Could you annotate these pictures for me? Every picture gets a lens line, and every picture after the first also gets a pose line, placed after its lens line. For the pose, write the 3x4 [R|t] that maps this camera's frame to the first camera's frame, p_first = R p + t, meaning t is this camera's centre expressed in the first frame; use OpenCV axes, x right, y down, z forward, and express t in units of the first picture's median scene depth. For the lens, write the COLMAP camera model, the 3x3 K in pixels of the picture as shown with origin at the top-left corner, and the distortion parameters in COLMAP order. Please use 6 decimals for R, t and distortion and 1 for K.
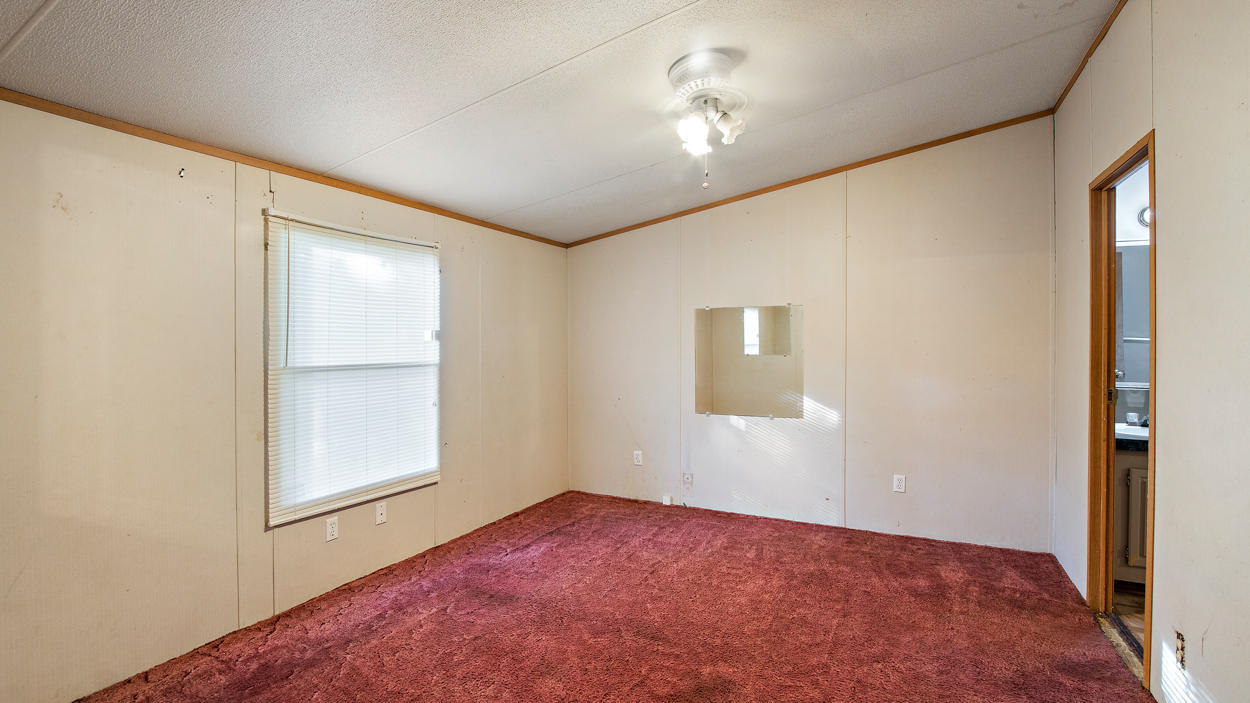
lens RADIAL K [[560.6, 0, 621.0], [0, 560.6, 350.8], [0, 0, 1]] dist [-0.018556, 0.000024]
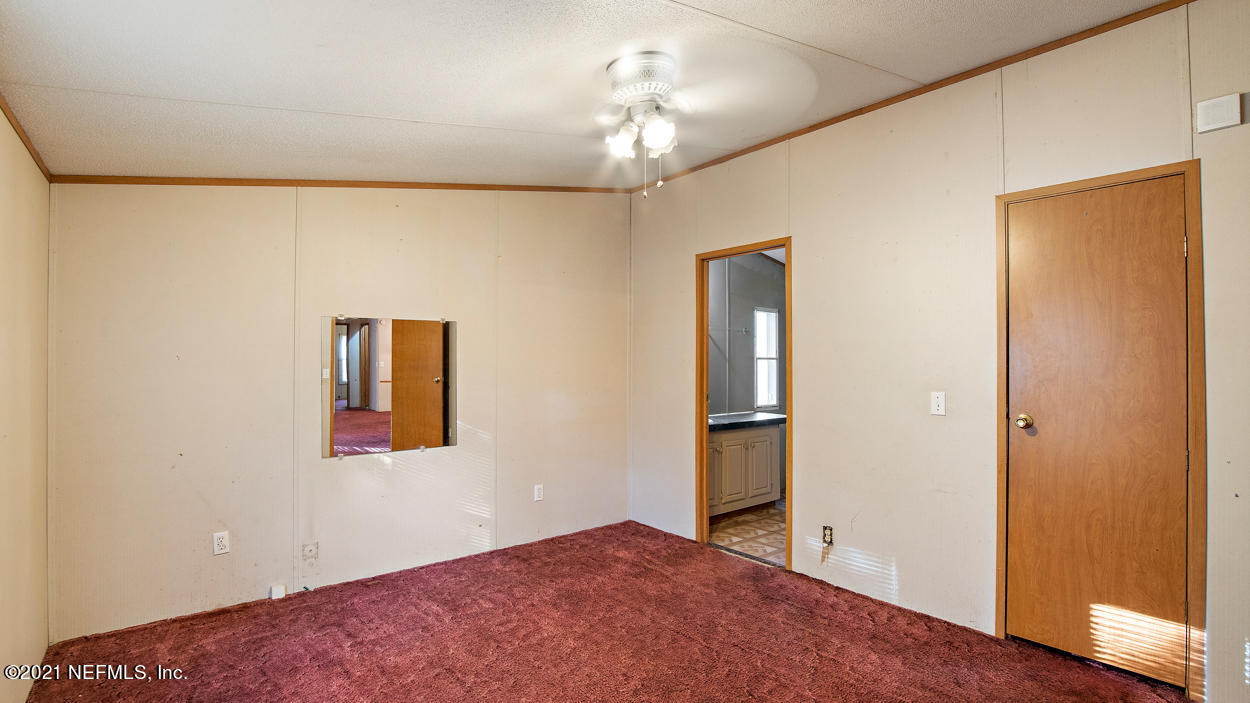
lens RADIAL K [[560.6, 0, 617.7], [0, 560.6, 351.6], [0, 0, 1]] dist [-0.018556, 0.000024]
pose [[0.434348, 0.022577, 0.900462, -0.425678], [0.014967, 0.999367, -0.032276, 0.000787], [-0.900621, 0.027496, 0.433735, 0.383200]]
